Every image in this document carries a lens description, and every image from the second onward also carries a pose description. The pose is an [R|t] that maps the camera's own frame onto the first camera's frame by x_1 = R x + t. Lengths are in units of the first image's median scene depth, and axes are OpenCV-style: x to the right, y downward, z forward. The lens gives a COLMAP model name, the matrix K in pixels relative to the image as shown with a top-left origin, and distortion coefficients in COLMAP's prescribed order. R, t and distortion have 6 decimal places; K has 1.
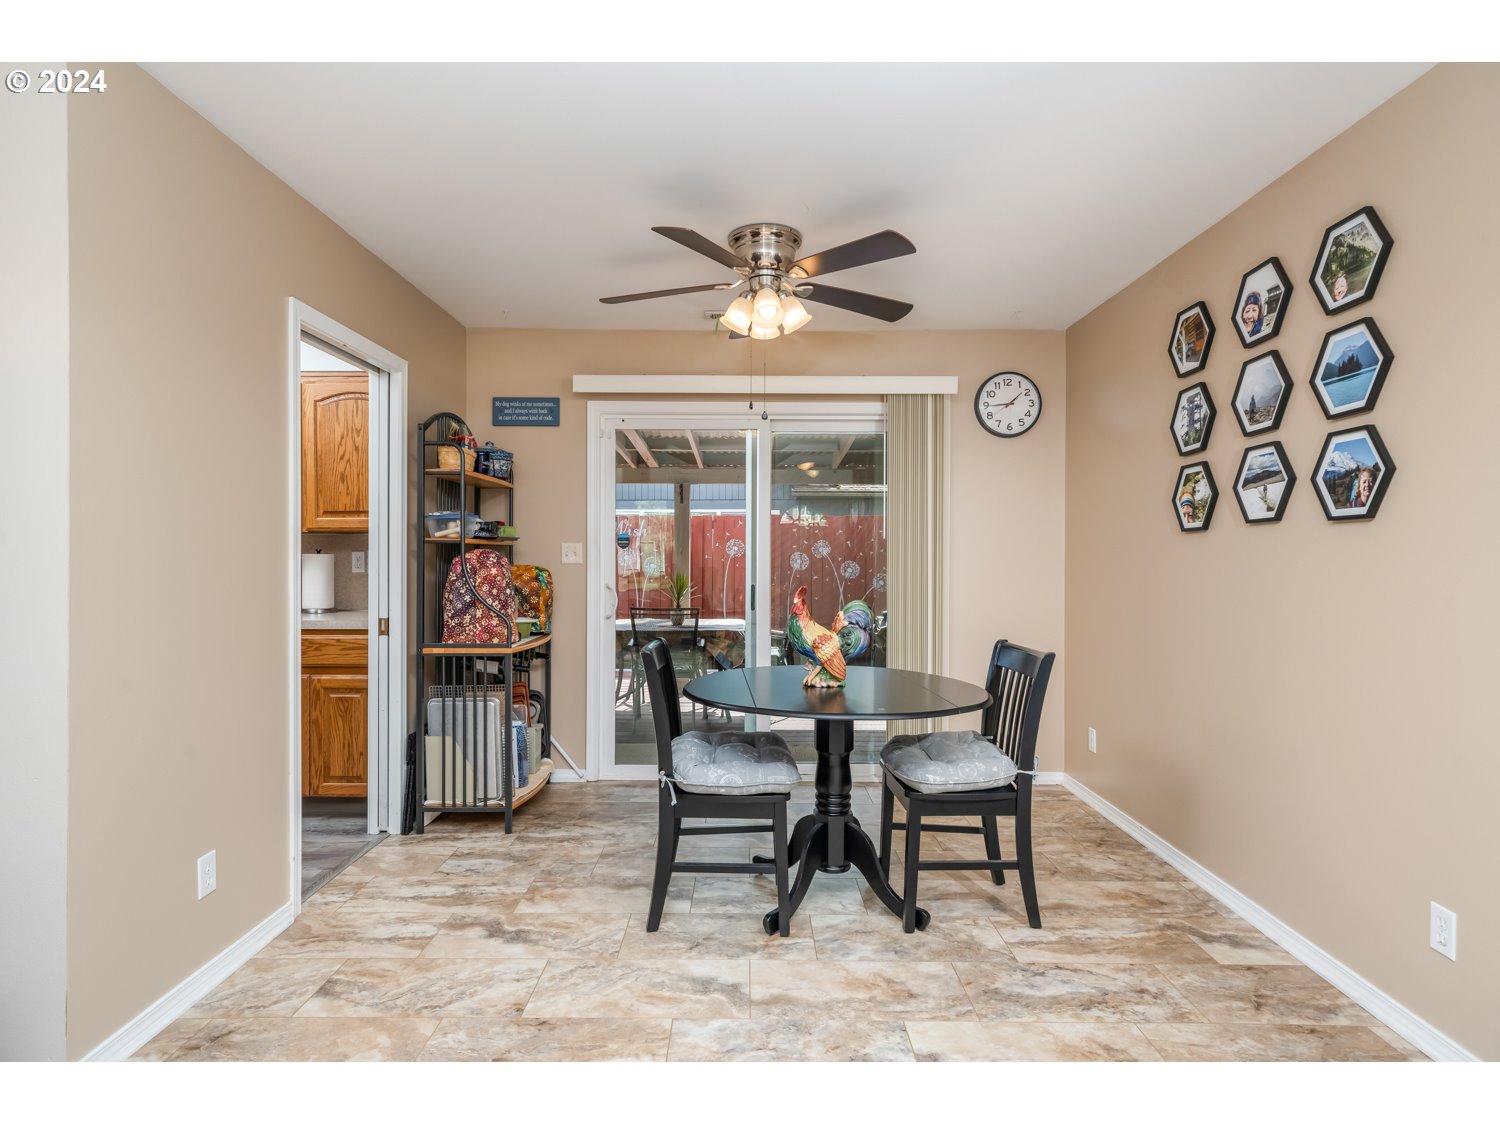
lens RADIAL K [[771.4, 0, 743.2], [0, 771.4, 556.3], [0, 0, 1]] dist [0.001685, -0.000076]
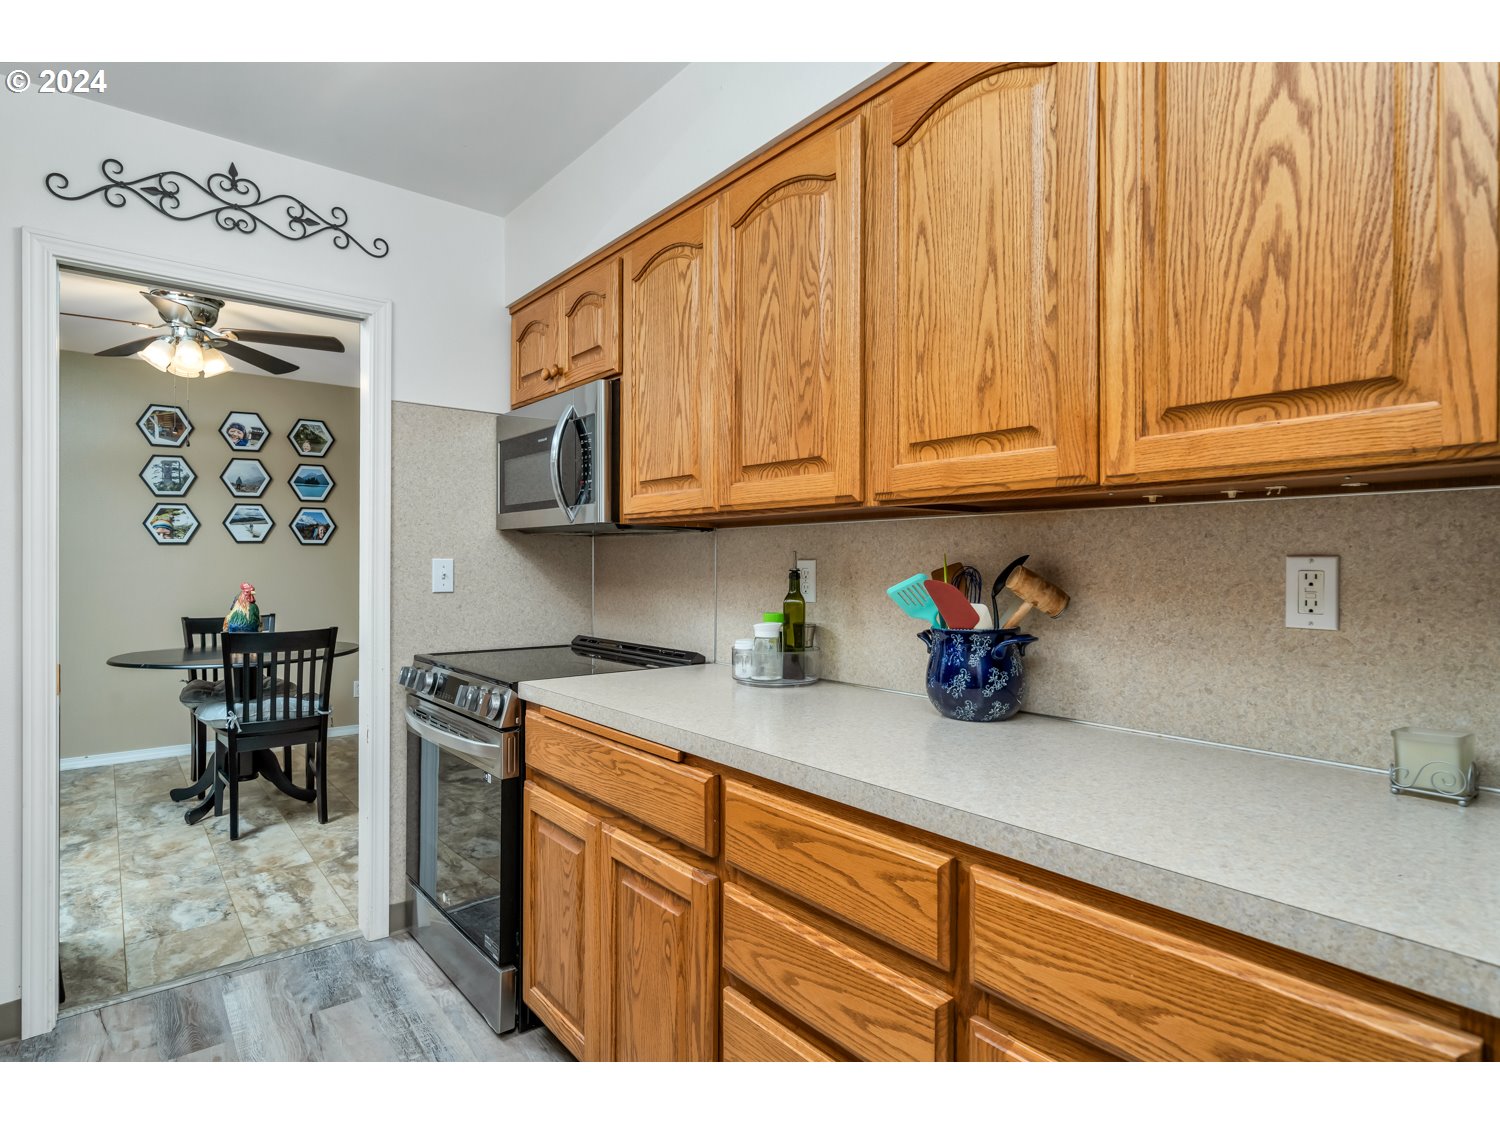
lens RADIAL K [[771.4, 0, 743.2], [0, 771.4, 556.3], [0, 0, 1]] dist [0.001685, -0.000076]
pose [[-0.626591, 0.000881, 0.779348, -1.168712], [-0.000720, 0.999998, -0.001710, -0.004915], [-0.779348, -0.001632, -0.626589, 0.875428]]
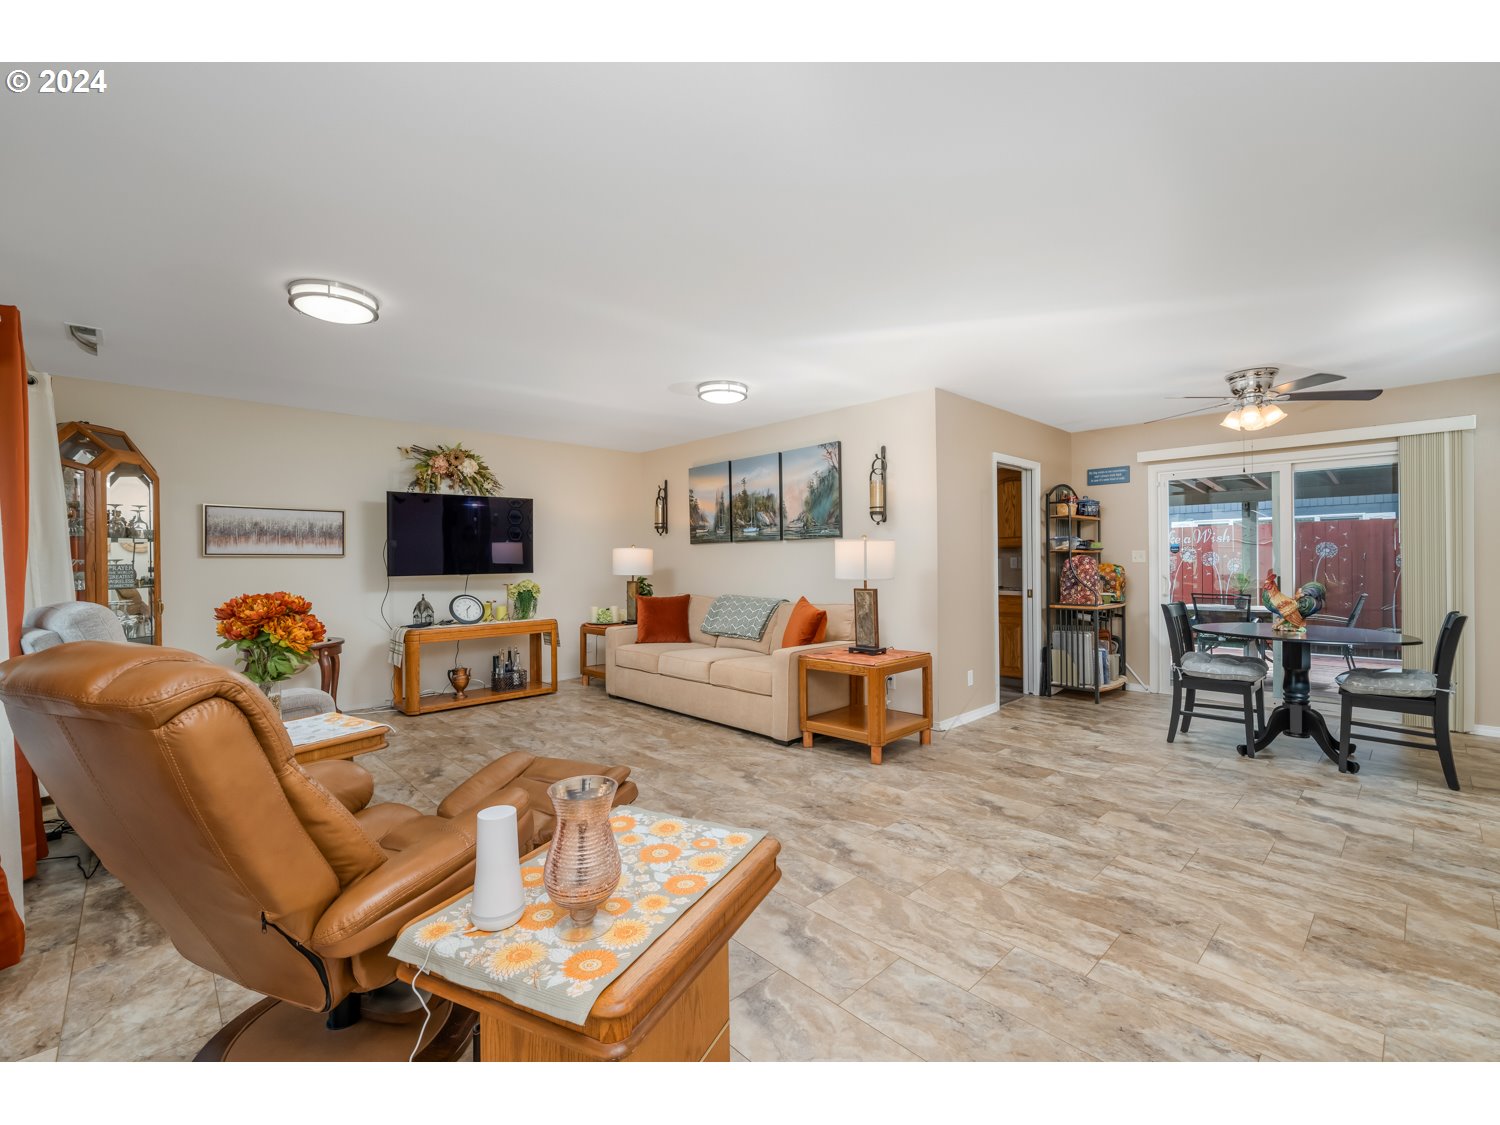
lens RADIAL K [[647.7, 0, 750.0], [0, 647.7, 562.5], [0, 0, 1]] dist [0.010644, 0.000064]
pose [[0.687825, -0.006454, -0.725848, 0.273863], [0.008179, 0.999966, -0.001141, 0.004421], [0.725830, -0.005152, 0.687854, -0.724608]]
